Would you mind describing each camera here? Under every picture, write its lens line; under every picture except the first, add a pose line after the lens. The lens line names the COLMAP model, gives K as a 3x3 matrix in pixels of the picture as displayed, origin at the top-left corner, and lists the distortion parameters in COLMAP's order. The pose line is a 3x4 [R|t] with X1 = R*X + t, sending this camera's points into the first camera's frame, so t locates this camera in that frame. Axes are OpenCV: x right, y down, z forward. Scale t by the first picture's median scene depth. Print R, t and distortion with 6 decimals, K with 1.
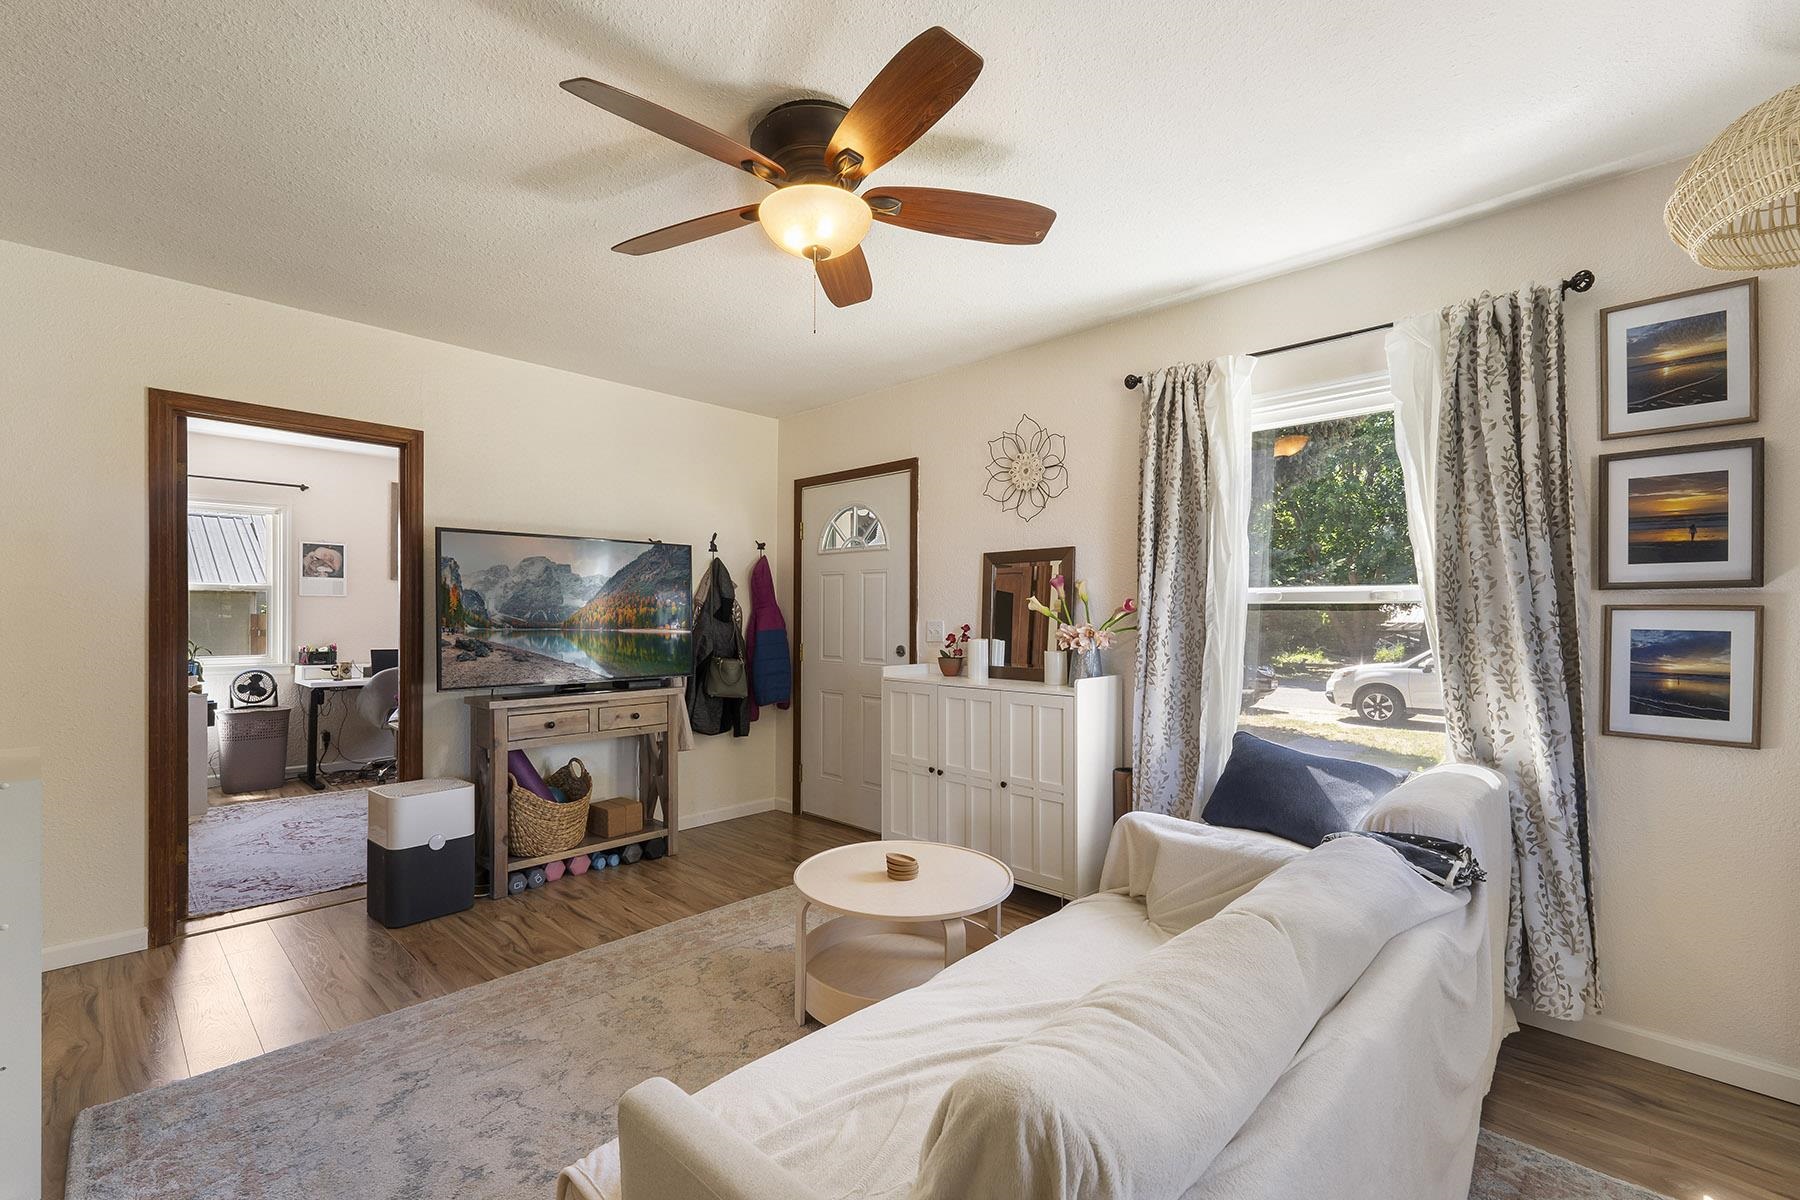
lens RADIAL K [[762.8, 0, 885.2], [0, 762.8, 613.7], [0, 0, 1]] dist [0.001521, 0.000113]
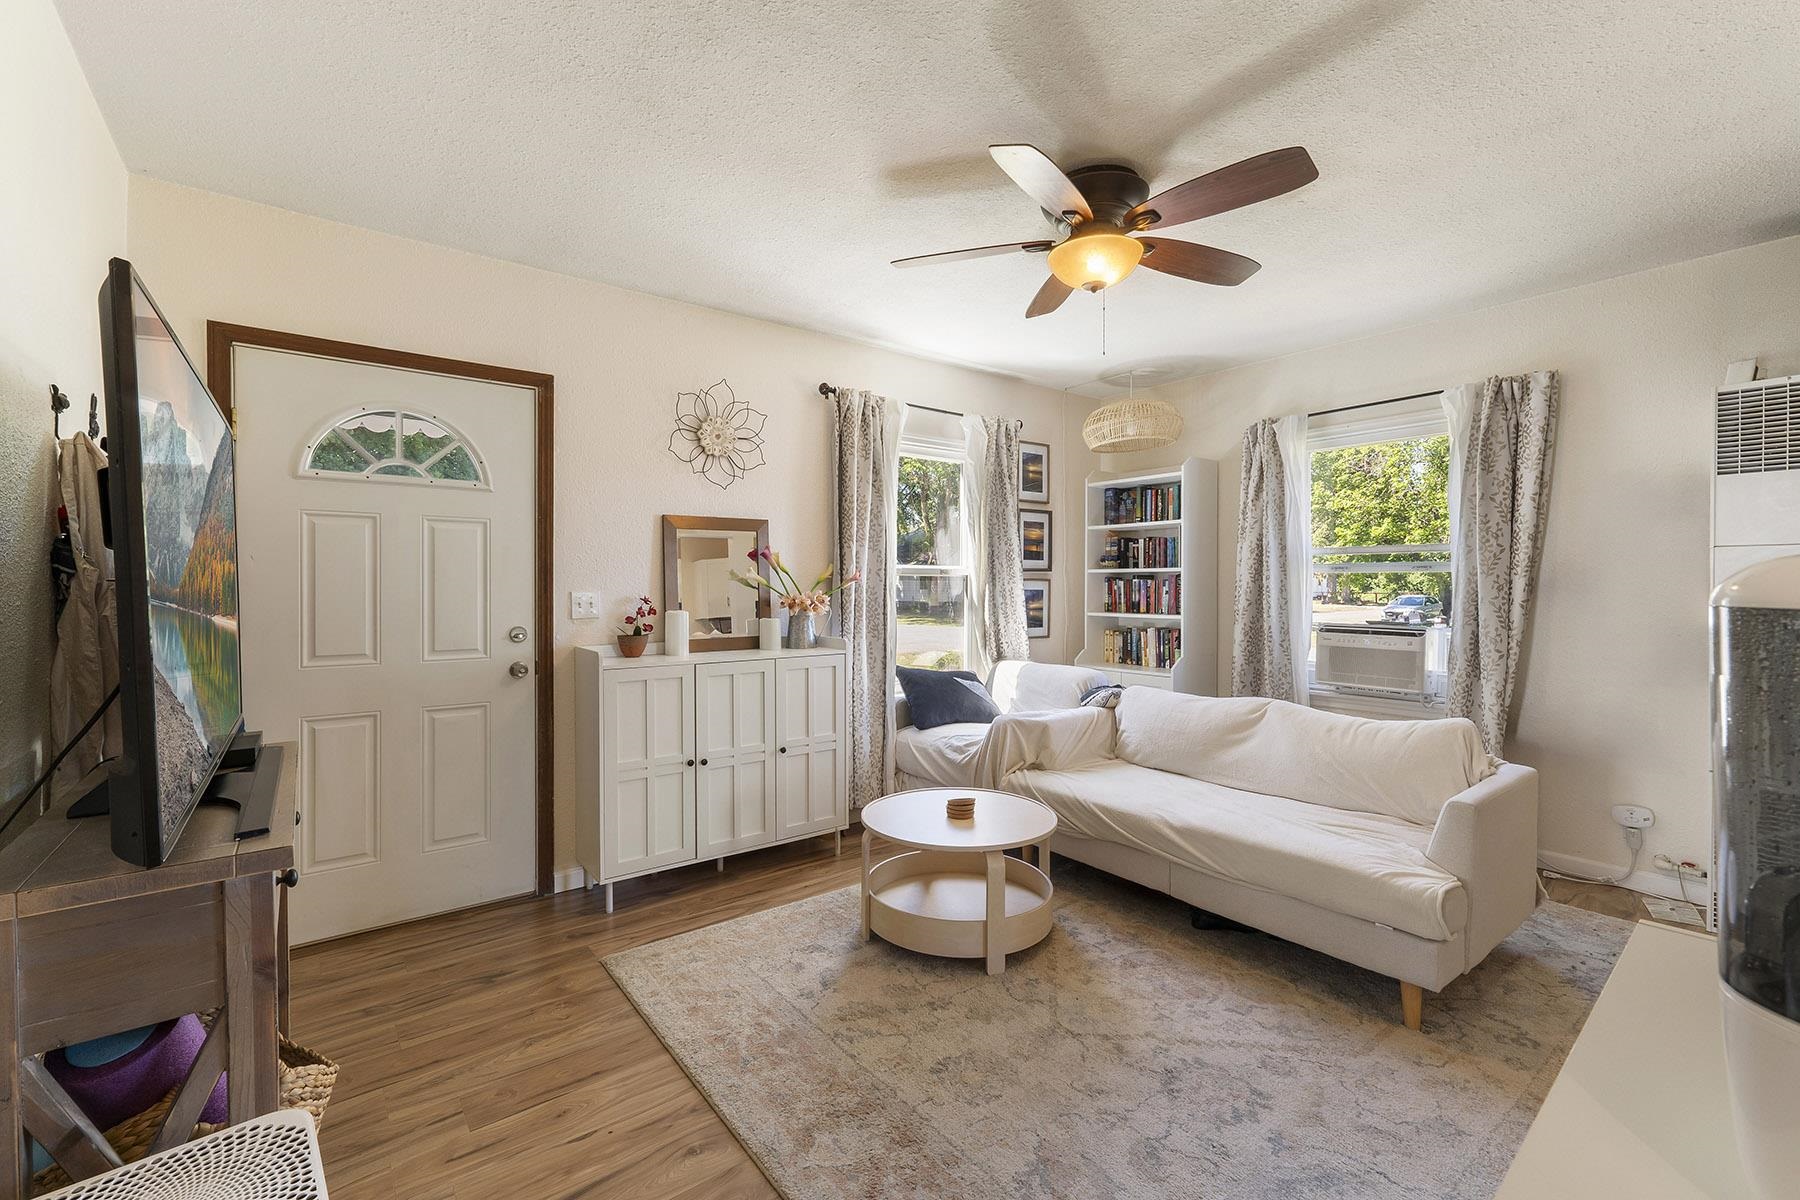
lens RADIAL K [[763.8, 0, 894.0], [0, 763.8, 585.7], [0, 0, 1]] dist [0.002642, 0.000548]
pose [[0.143597, -0.004657, 0.989625, -0.876924], [0.000374, 0.999989, 0.004651, -0.000800], [-0.989636, -0.000297, 0.143597, 0.741869]]
